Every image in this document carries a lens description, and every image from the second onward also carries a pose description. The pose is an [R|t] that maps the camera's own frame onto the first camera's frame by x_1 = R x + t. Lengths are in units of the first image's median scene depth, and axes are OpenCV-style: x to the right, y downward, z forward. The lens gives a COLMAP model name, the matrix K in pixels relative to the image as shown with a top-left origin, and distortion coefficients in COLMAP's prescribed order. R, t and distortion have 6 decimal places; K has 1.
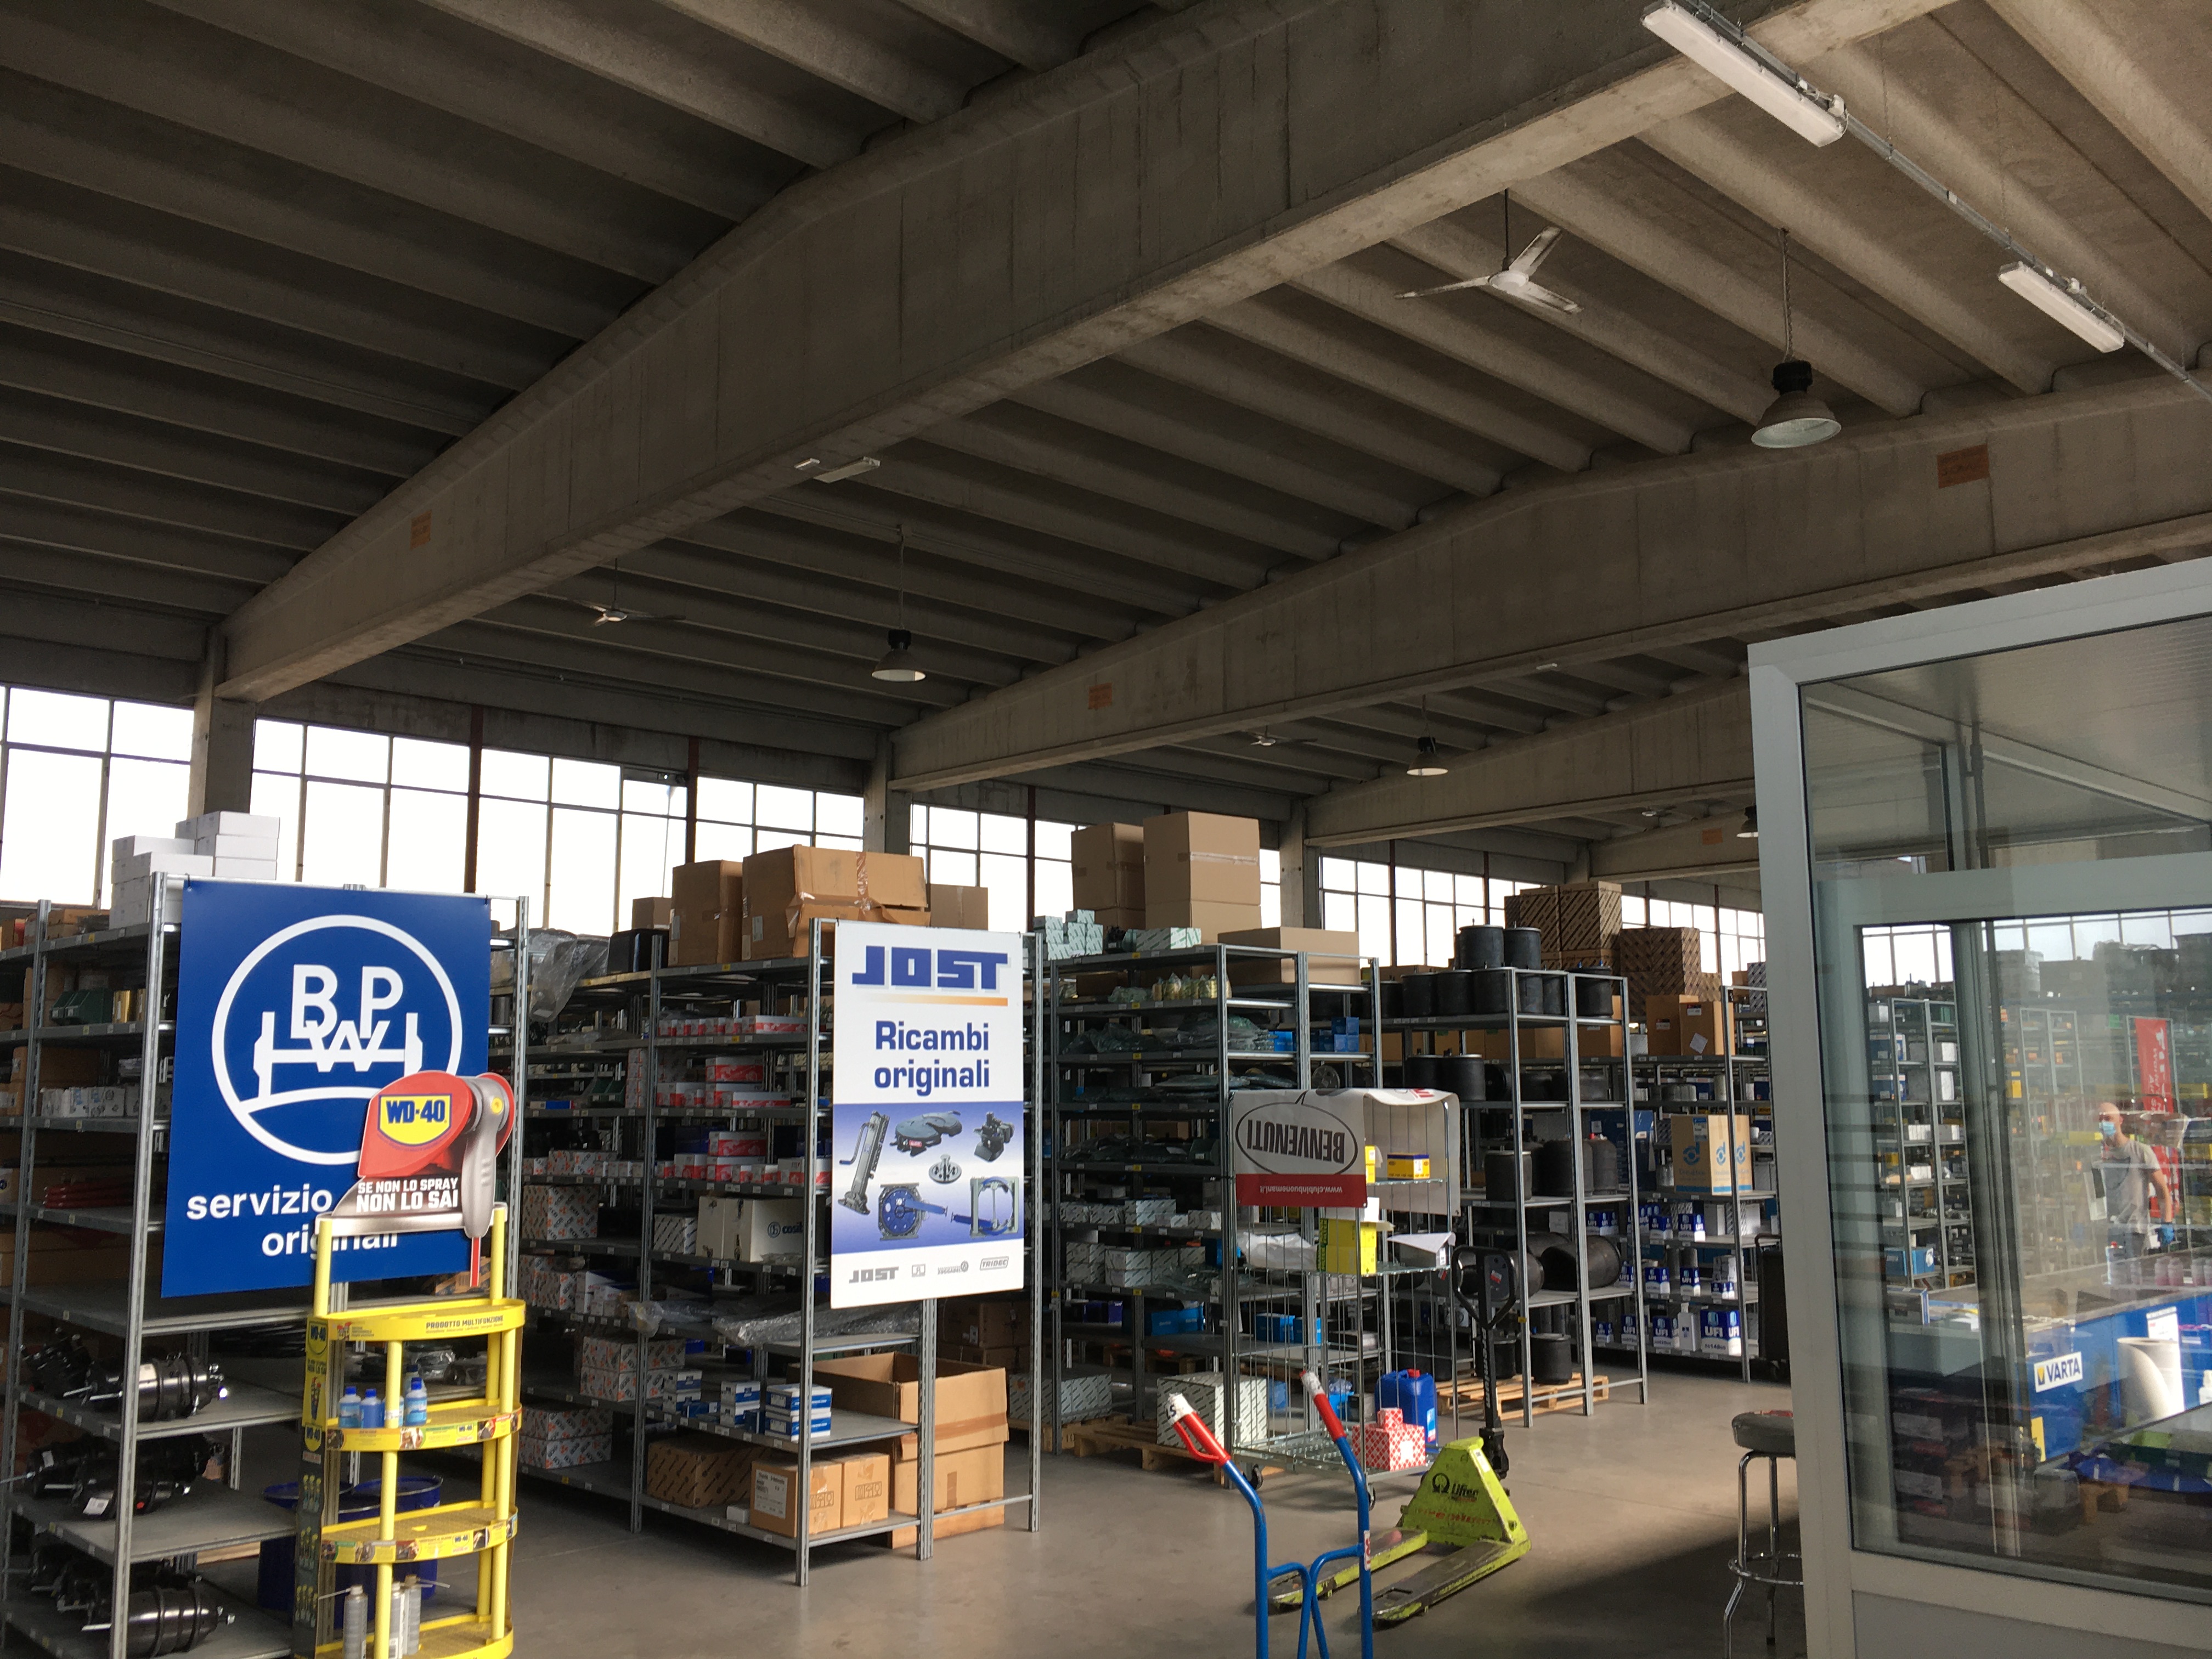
lens RADIAL K [[1881.5, 0, 1101.7], [0, 1881.5, 826.5], [0, 0, 1]] dist [0.059035, -0.073233]
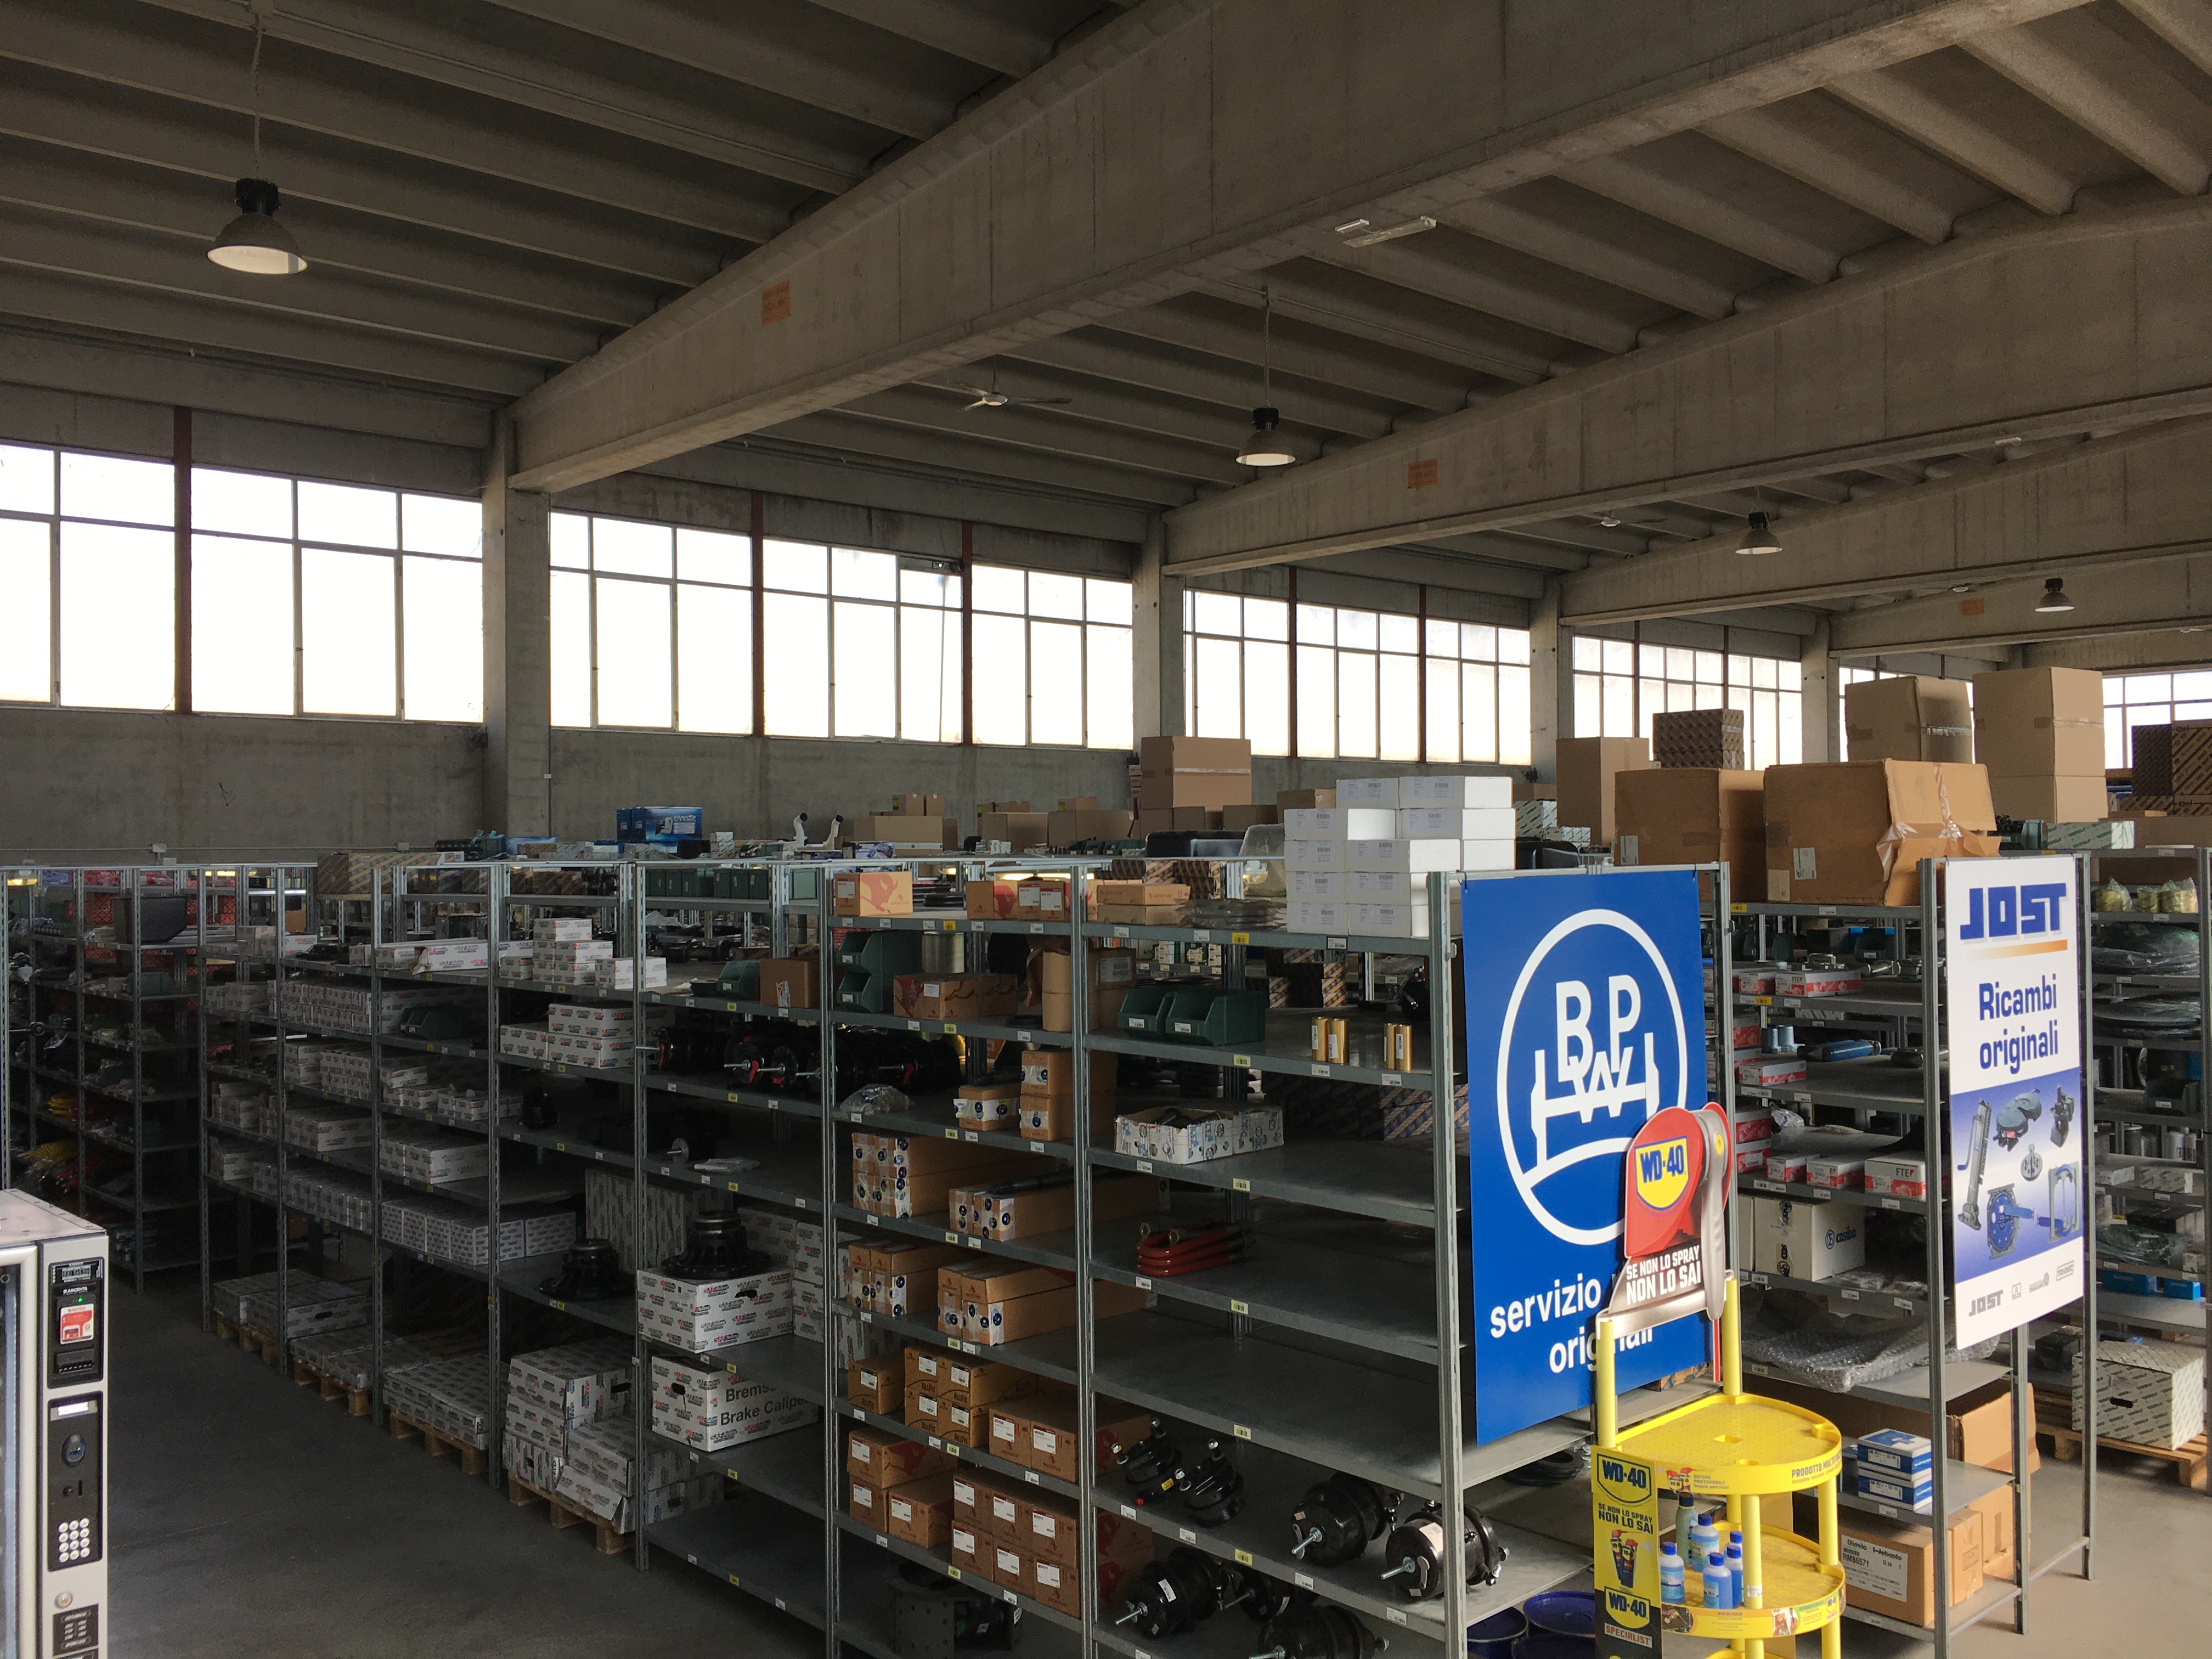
lens RADIAL K [[1881.5, 0, 1098.4], [0, 1881.5, 829.6], [0, 0, 1]] dist [0.059035, -0.073233]
pose [[0.999661, -0.004193, -0.025709, -0.198828], [0.007533, 0.991325, 0.131215, -0.028360], [0.024936, -0.131364, 0.991021, 0.094805]]
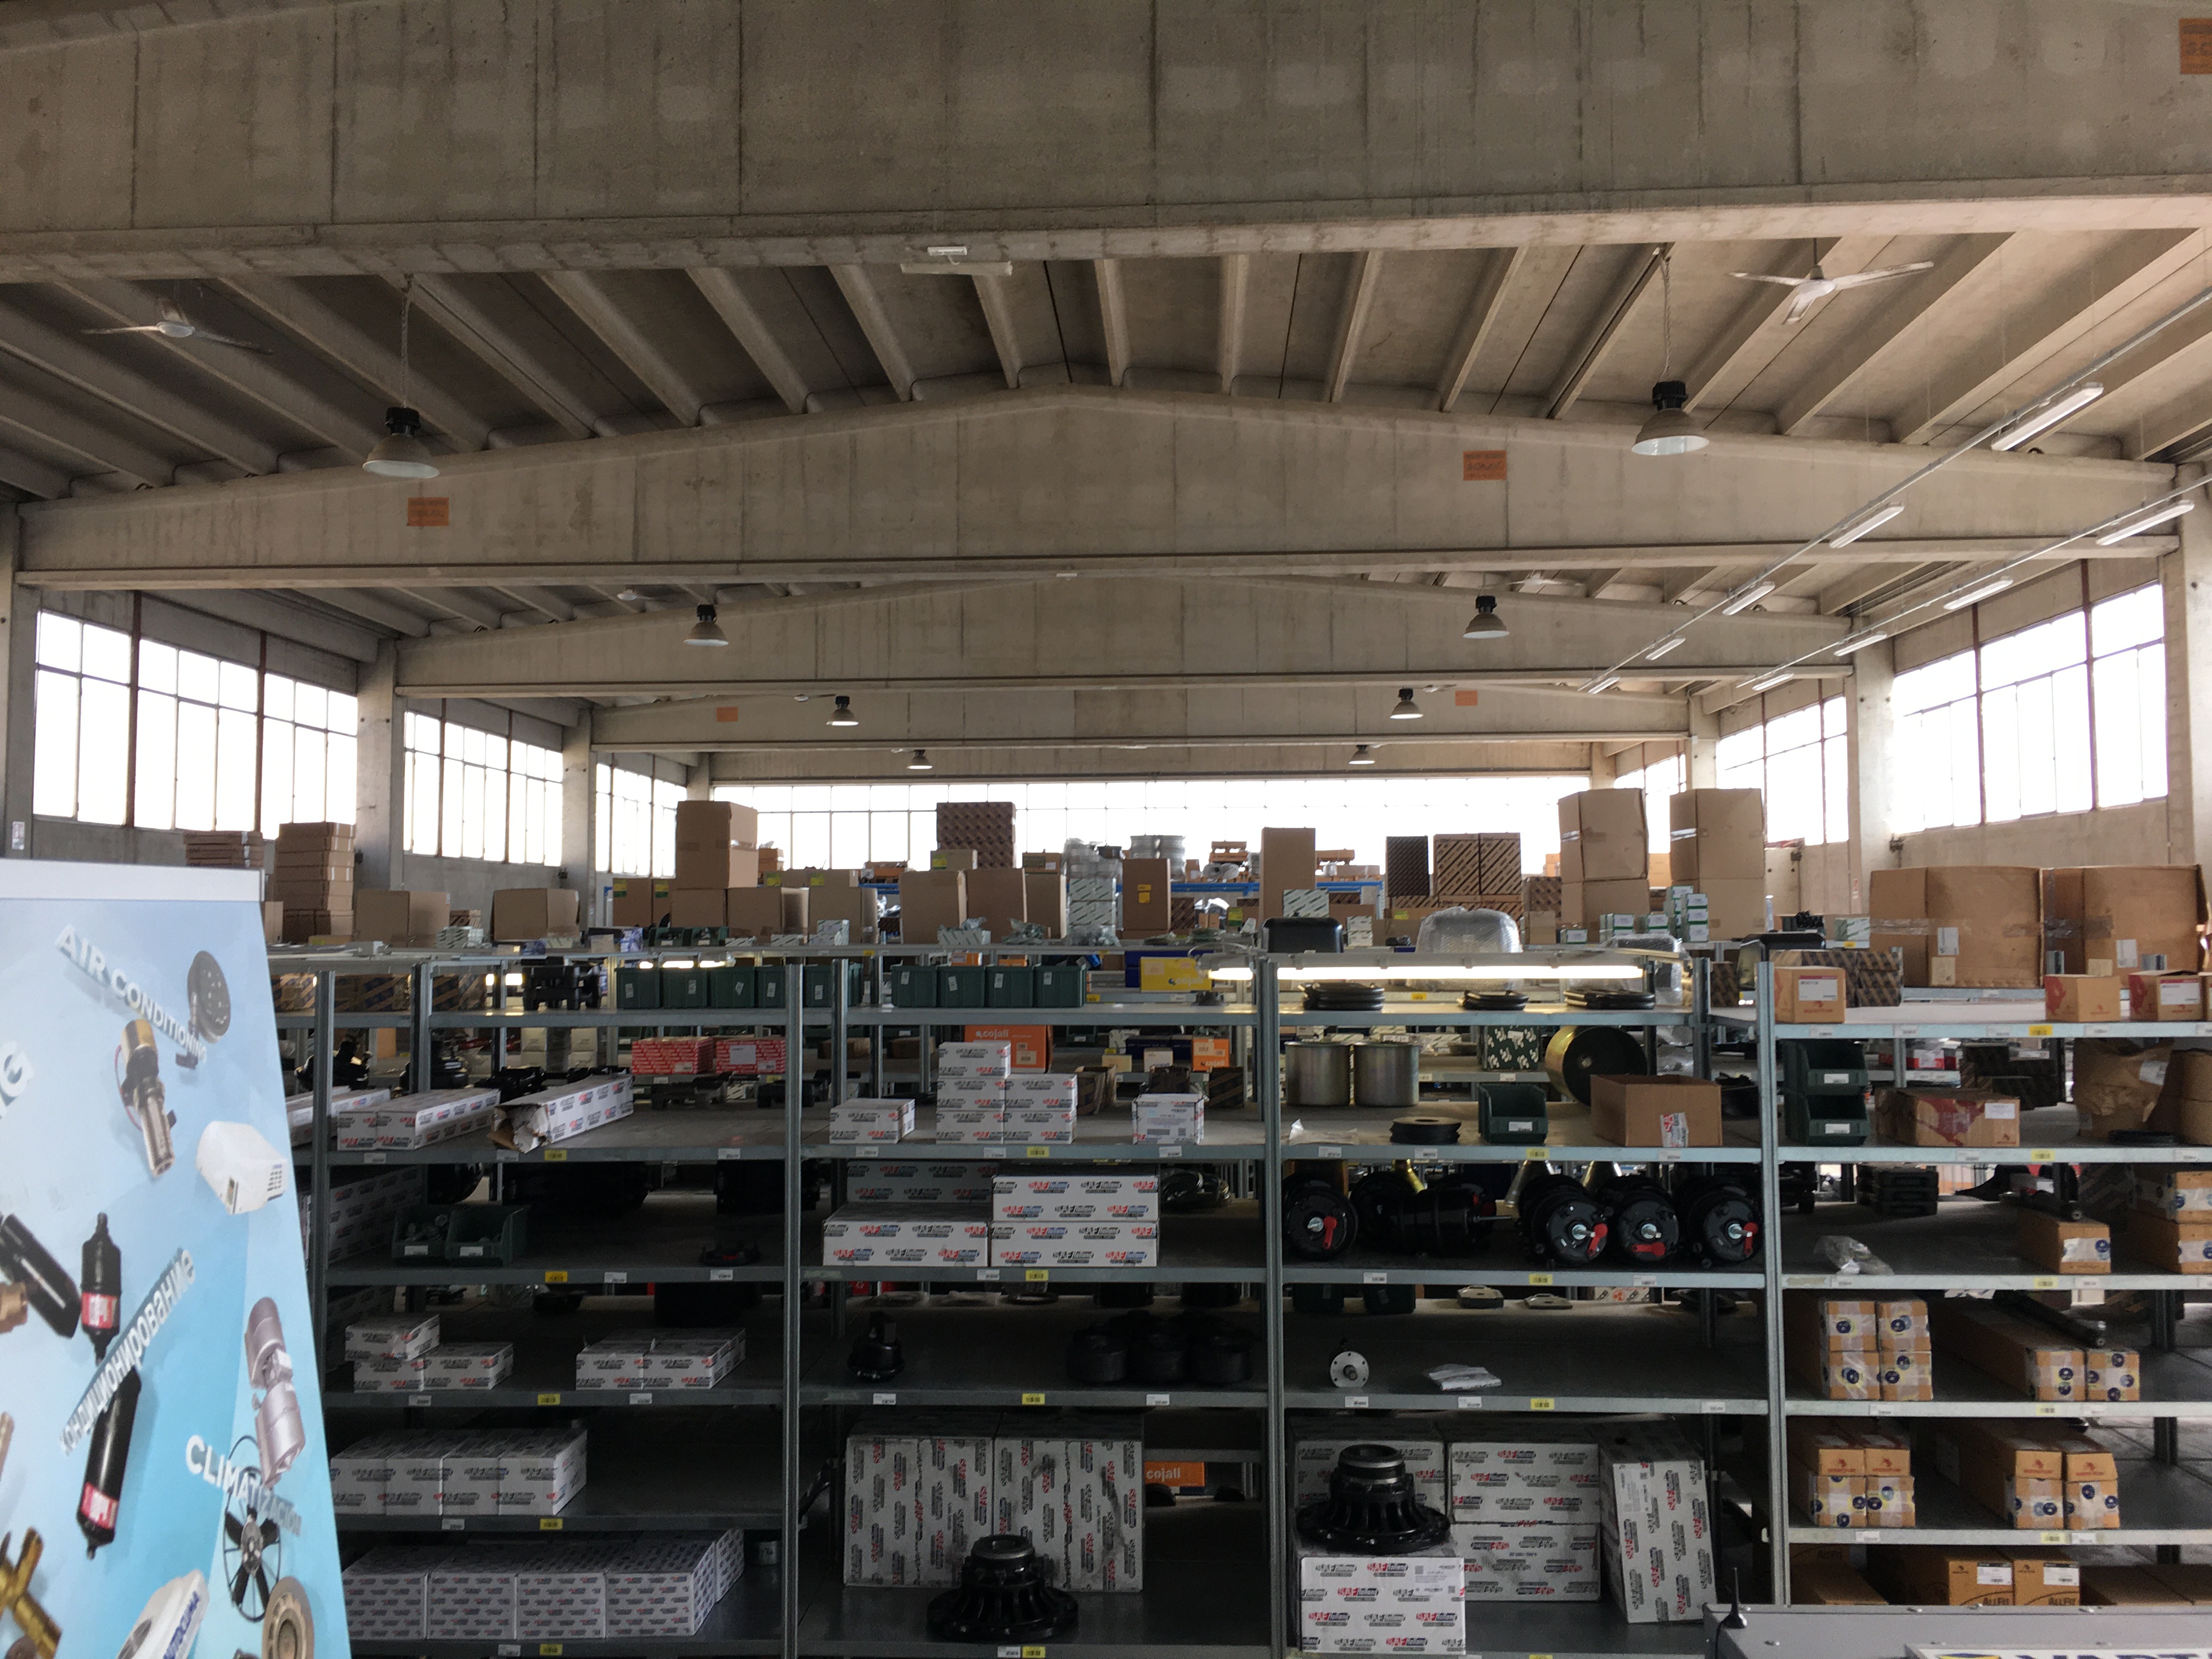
lens RADIAL K [[1881.5, 0, 1096.8], [0, 1881.5, 832.2], [0, 0, 1]] dist [0.059035, -0.073233]
pose [[0.727762, 0.036366, 0.684865, -0.503276], [-0.095526, 0.994234, 0.048715, 0.000066], [-0.679144, -0.100875, 0.727040, 0.298729]]
